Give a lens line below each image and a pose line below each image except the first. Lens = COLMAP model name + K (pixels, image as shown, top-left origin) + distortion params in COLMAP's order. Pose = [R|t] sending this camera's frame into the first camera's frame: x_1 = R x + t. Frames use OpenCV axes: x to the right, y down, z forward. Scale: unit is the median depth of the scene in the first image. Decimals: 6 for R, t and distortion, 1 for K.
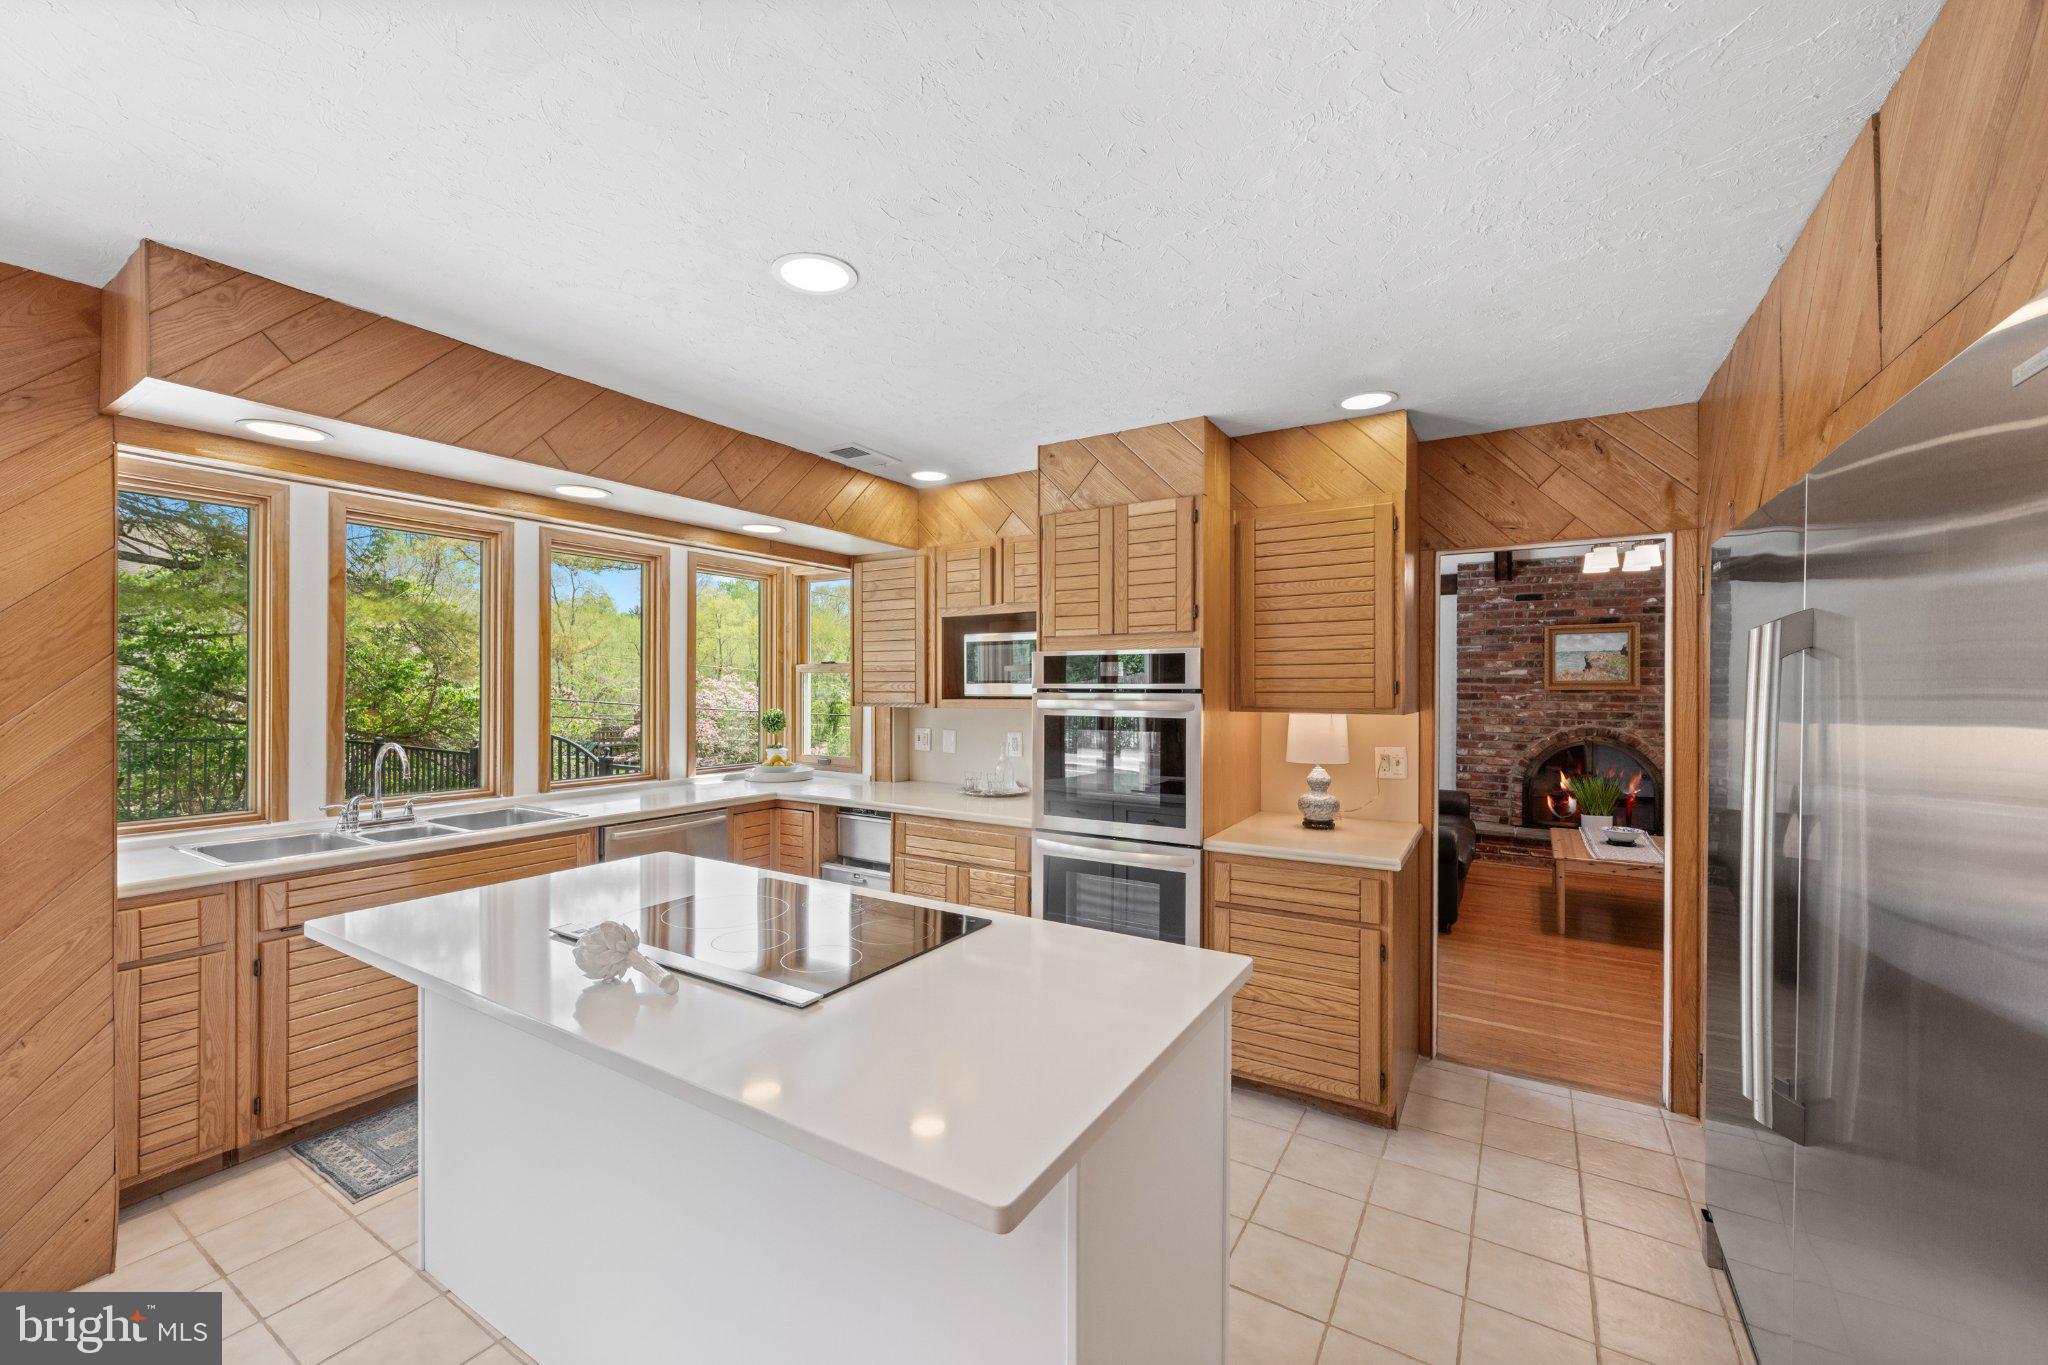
lens RADIAL K [[816.2, 0, 1016.5], [0, 816.2, 695.5], [0, 0, 1]] dist [-0.000052, -0.000291]
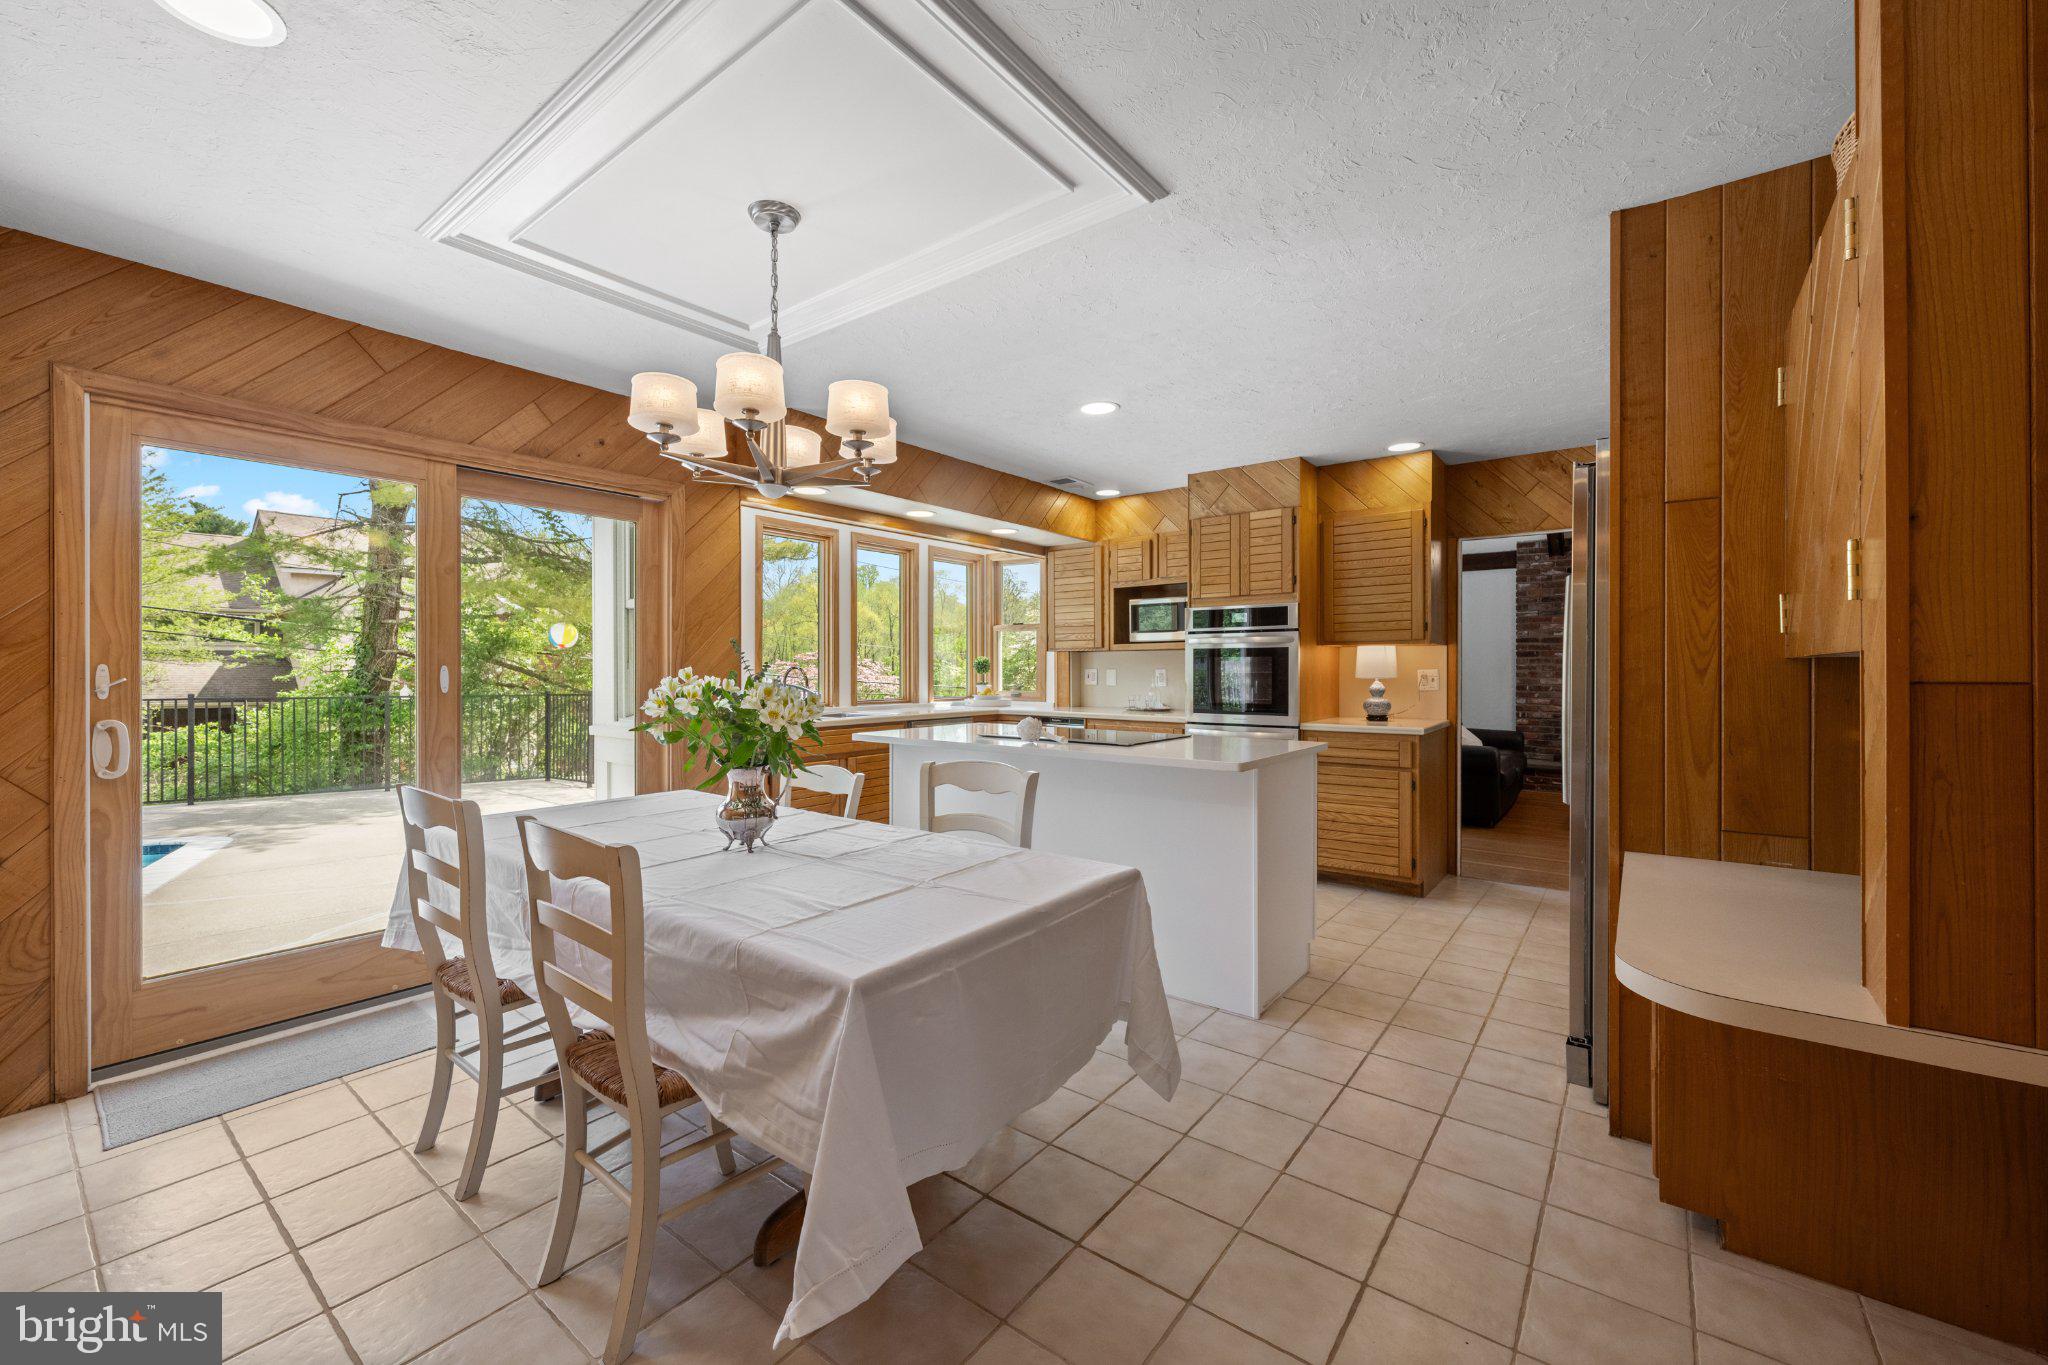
lens RADIAL K [[816.2, 0, 1019.9], [0, 816.2, 675.5], [0, 0, 1]] dist [-0.000052, -0.000291]
pose [[0.995280, -0.001999, -0.097025, -0.114983], [0.001716, 0.999994, -0.002998, 0.063176], [0.097031, 0.002817, 0.995277, -0.457607]]
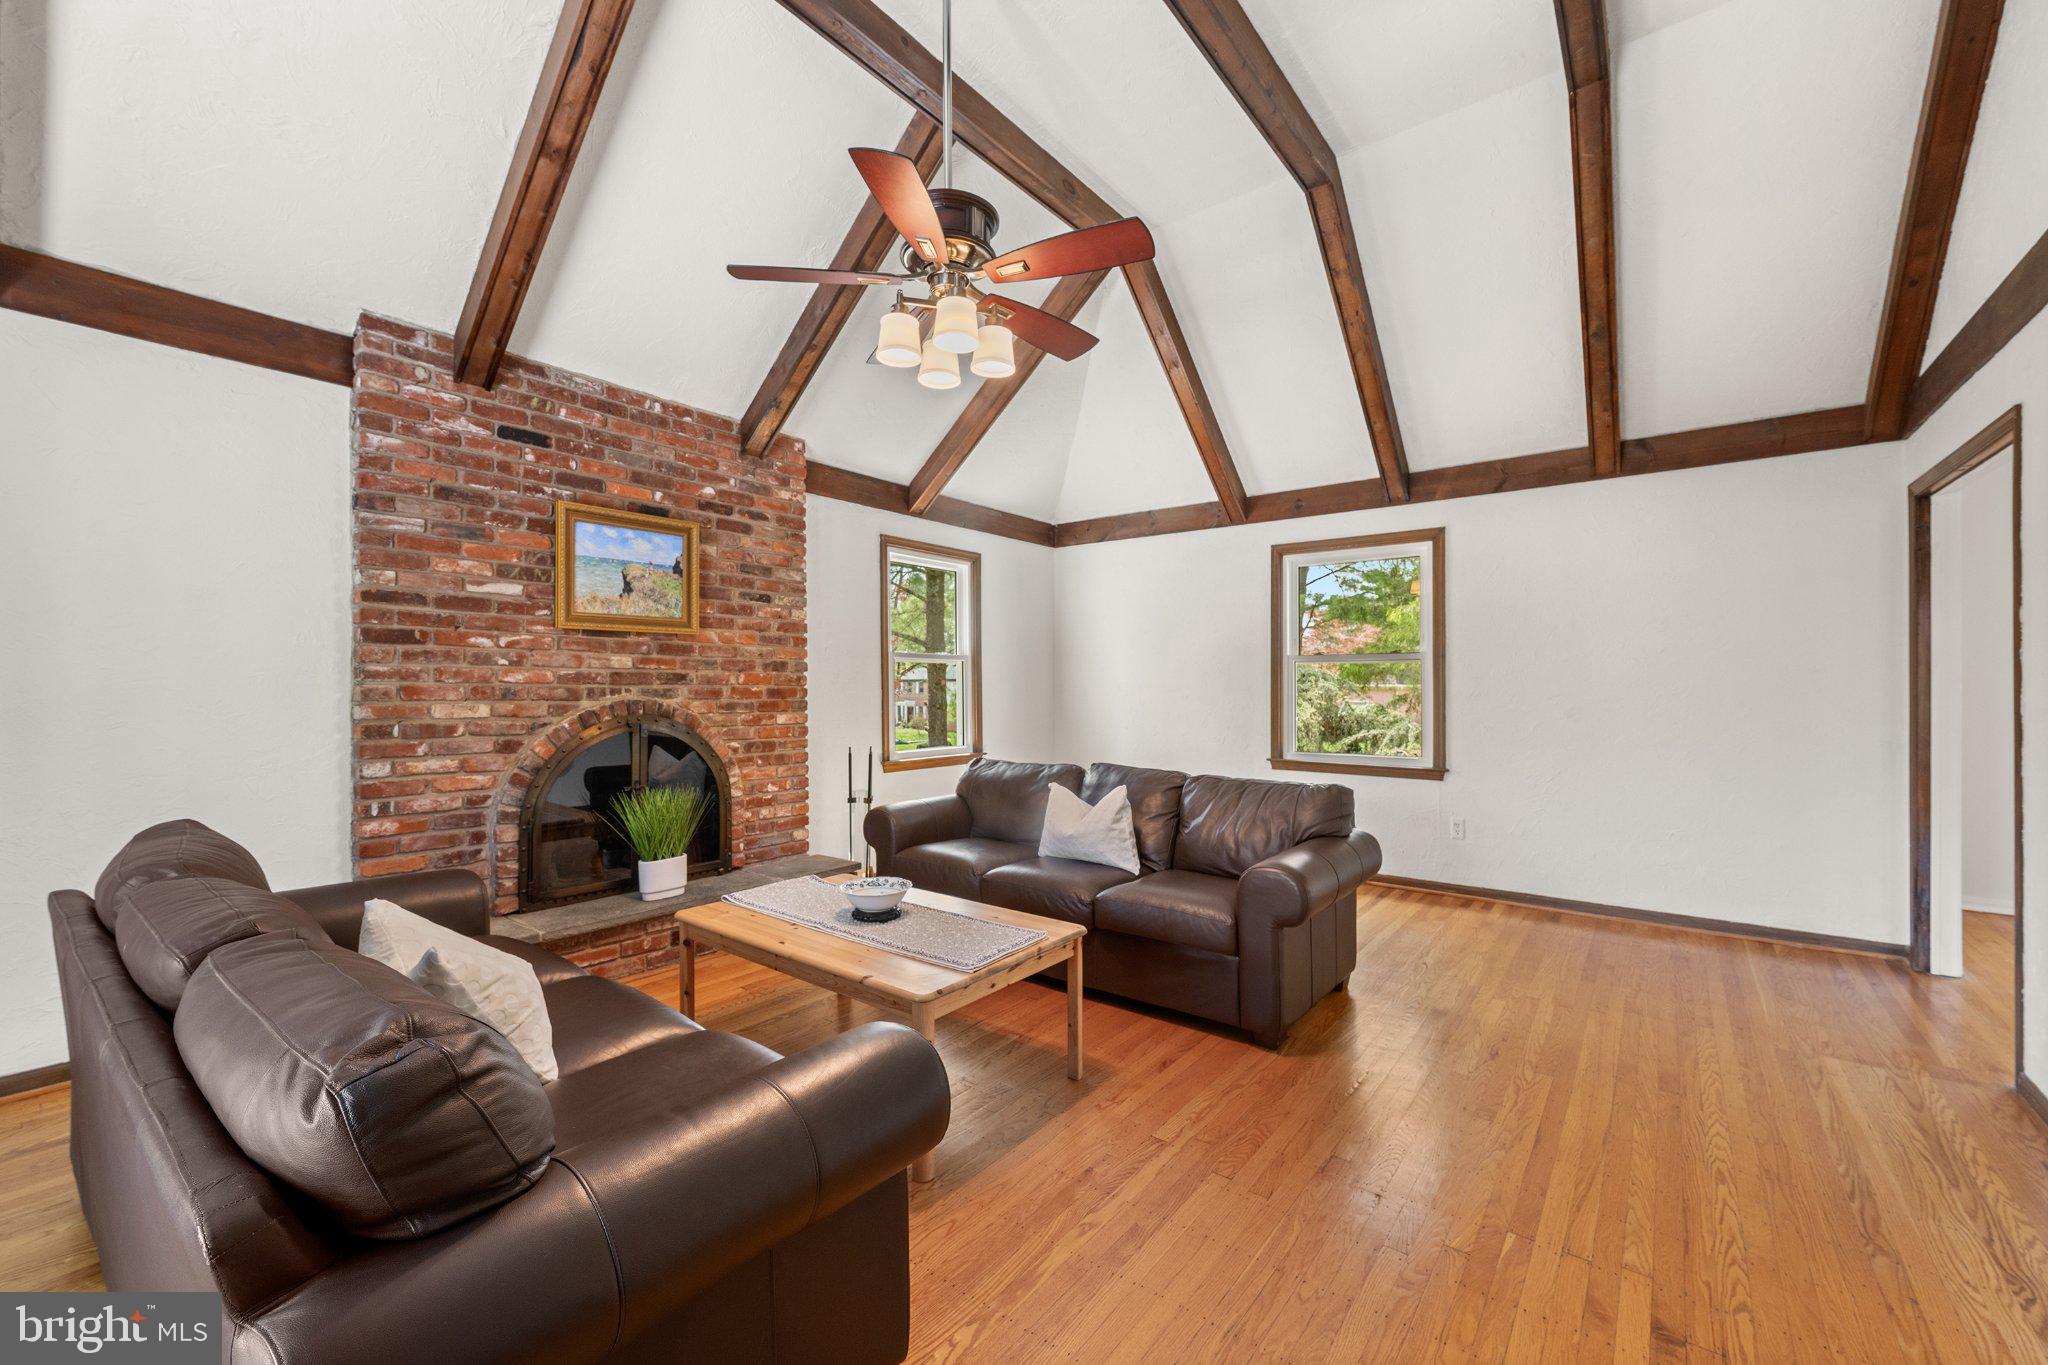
lens RADIAL K [[816.2, 0, 1037.4], [0, 816.2, 681.2], [0, 0, 1]] dist [-0.000052, -0.000291]
pose [[0.089038, -0.001173, 0.996028, 0.304539], [0.006739, 0.999977, 0.000575, 0.048002], [-0.996005, 0.006661, 0.089044, 1.158597]]
